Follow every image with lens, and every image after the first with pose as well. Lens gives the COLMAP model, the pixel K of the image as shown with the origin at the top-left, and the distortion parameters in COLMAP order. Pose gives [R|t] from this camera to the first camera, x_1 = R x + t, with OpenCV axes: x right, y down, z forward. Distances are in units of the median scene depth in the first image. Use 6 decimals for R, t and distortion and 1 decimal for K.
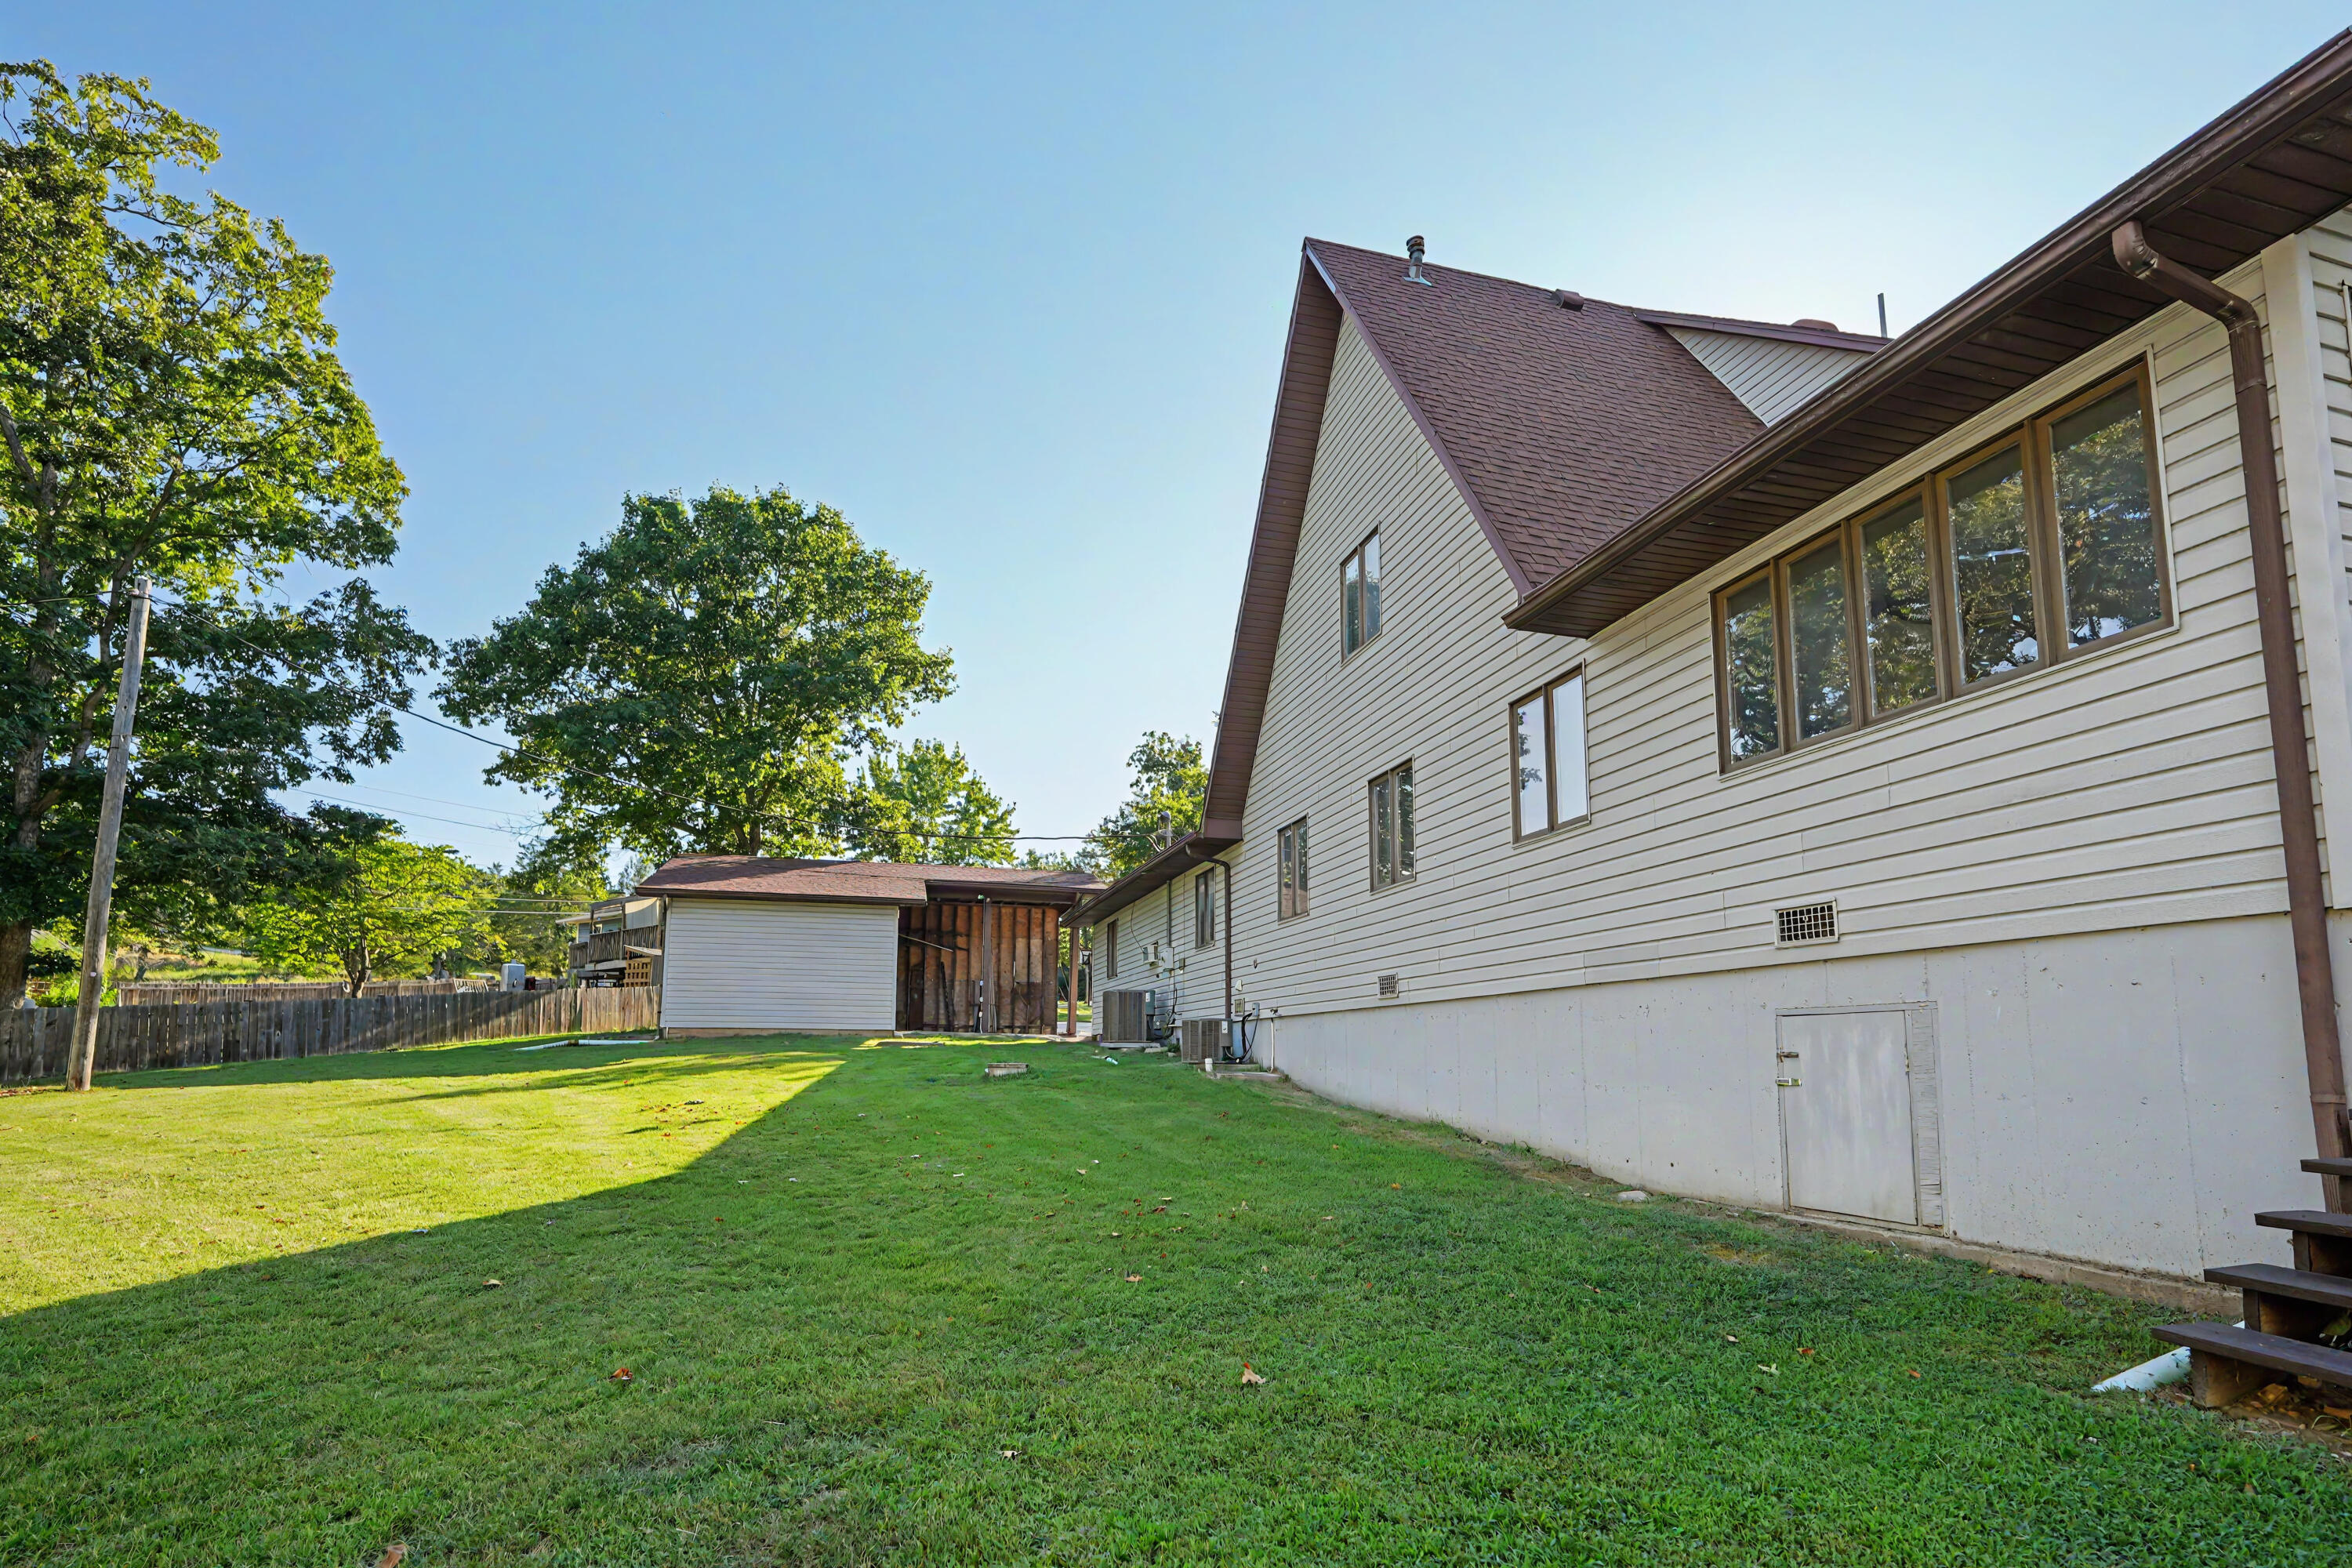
lens RADIAL K [[1127.9, 0, 1177.0], [0, 1127.9, 941.9], [0, 0, 1]] dist [-0.000713, 0.000799]
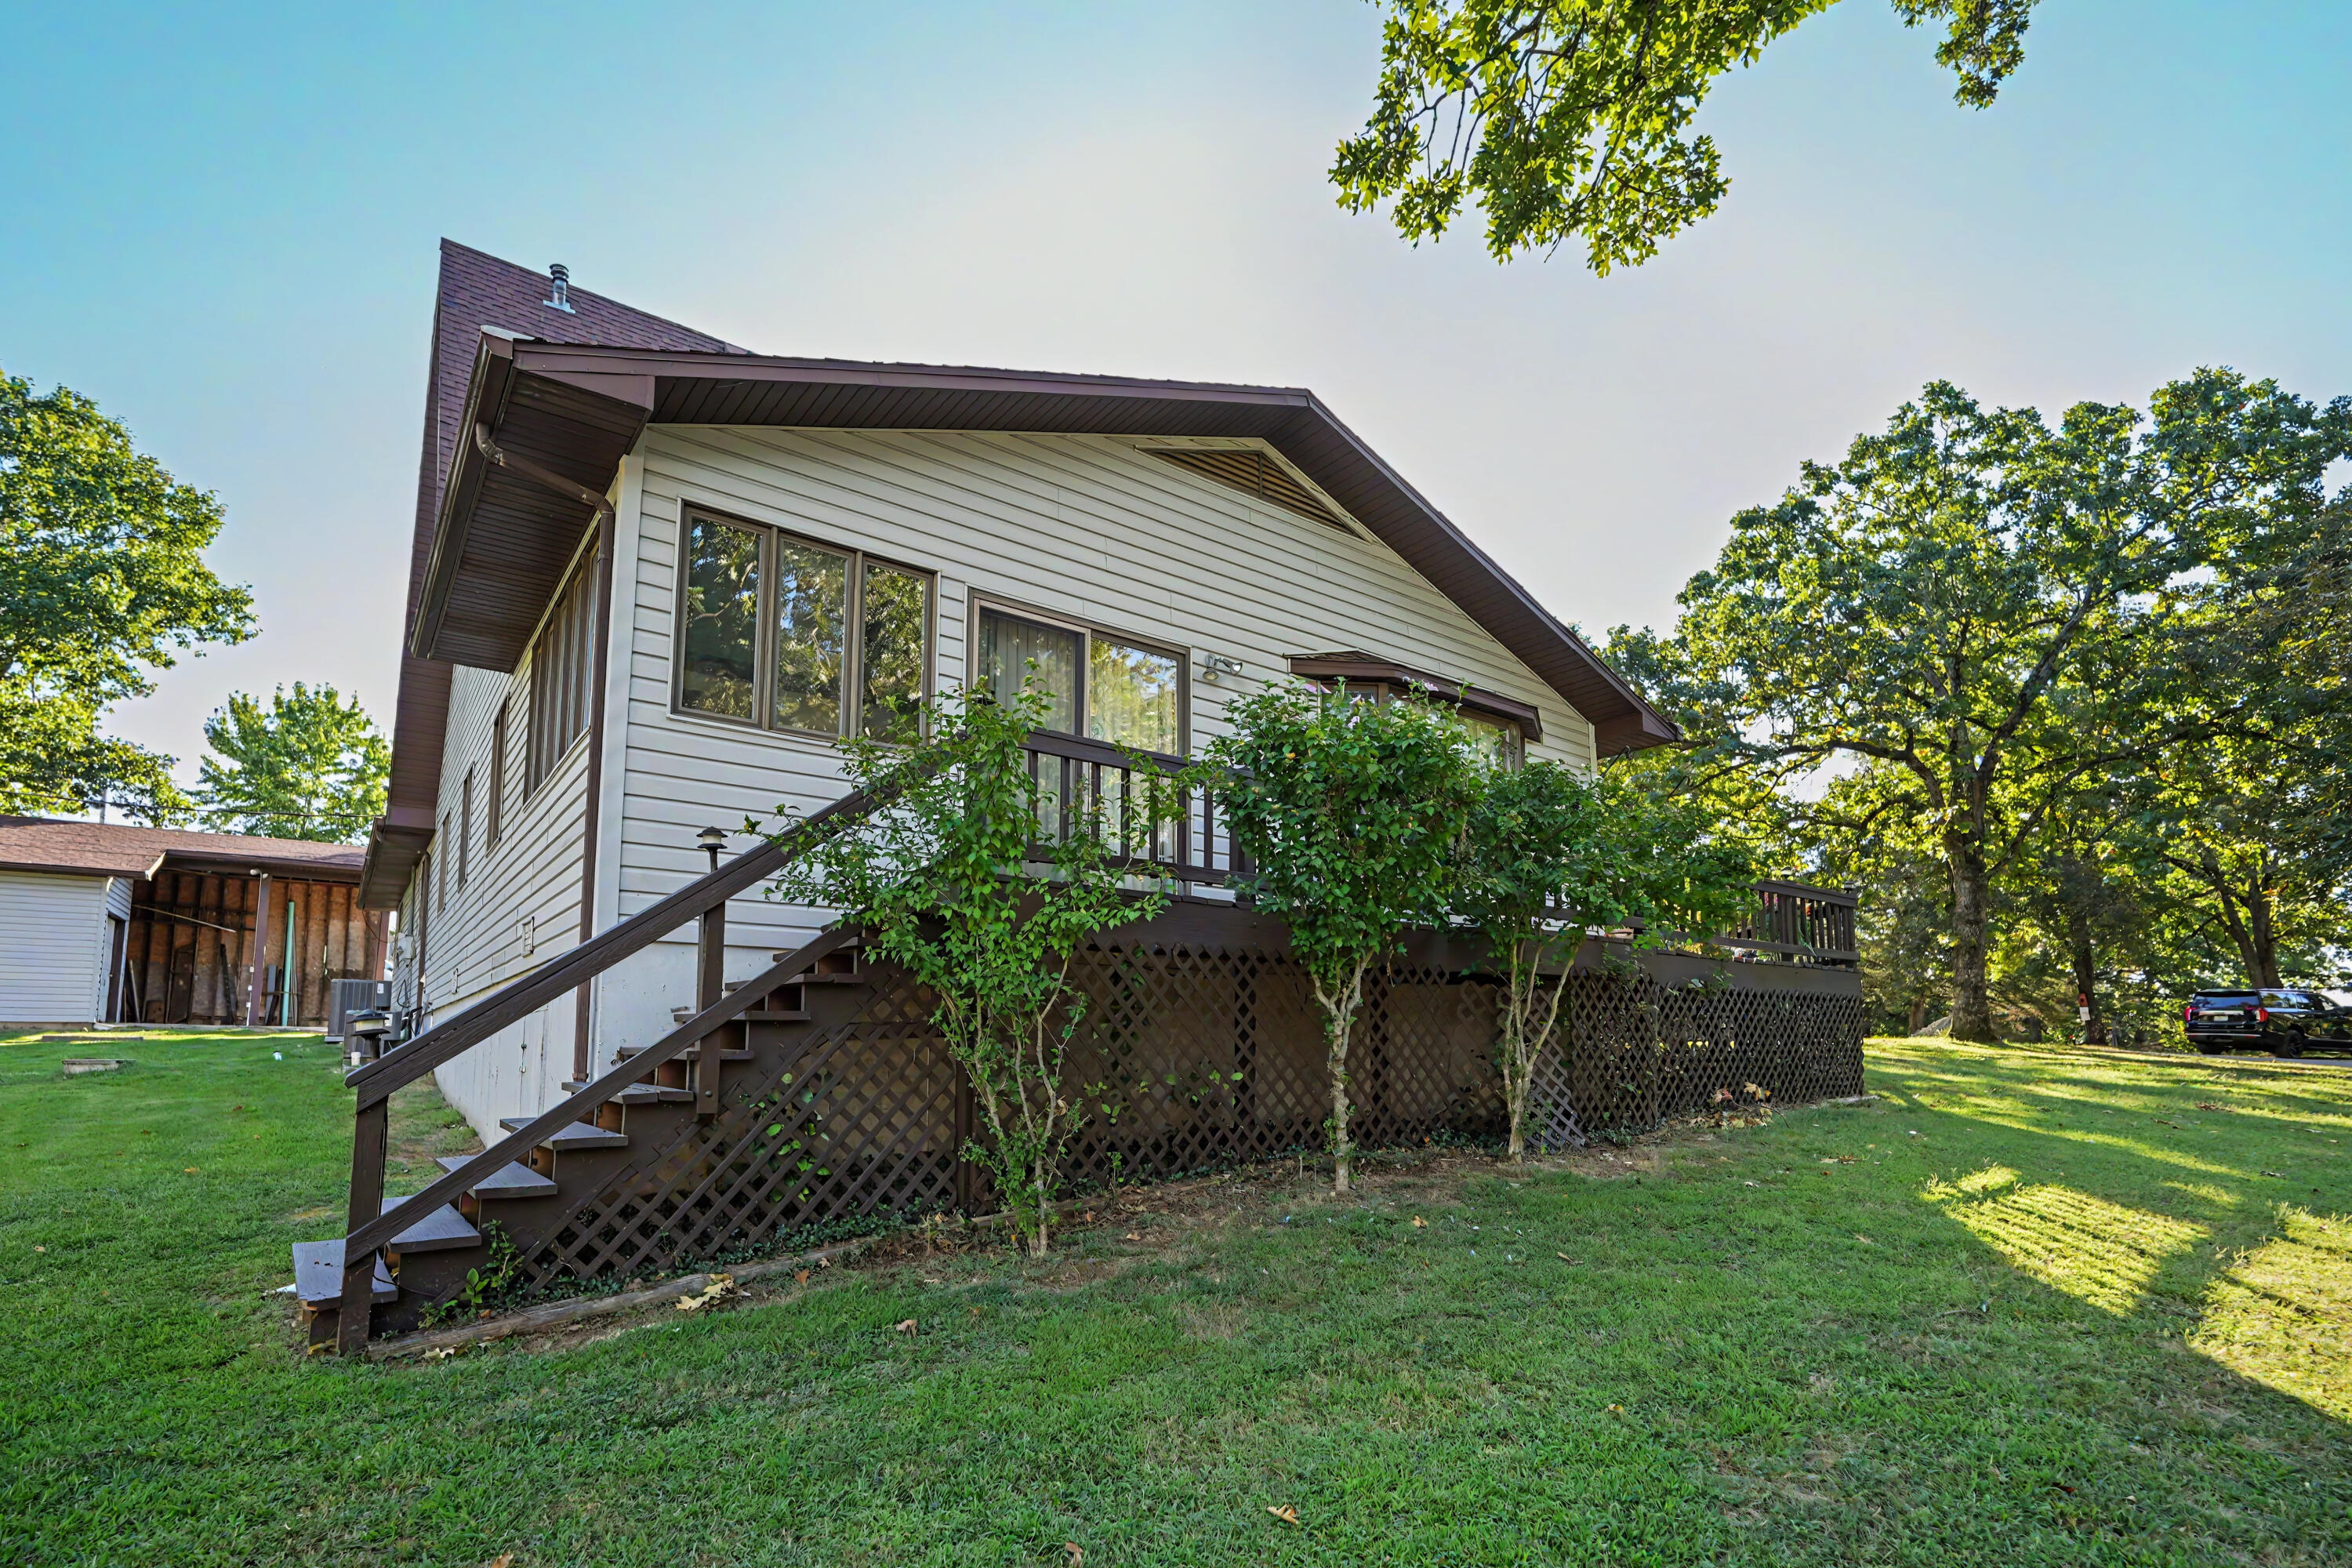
lens RADIAL K [[1127.9, 0, 1177.0], [0, 1127.9, 941.9], [0, 0, 1]] dist [-0.000713, 0.000799]
pose [[0.930769, 0.028352, 0.364506, 0.159574], [-0.030397, 0.999538, -0.000127, -0.006231], [-0.364341, -0.010961, 0.931201, -0.077114]]
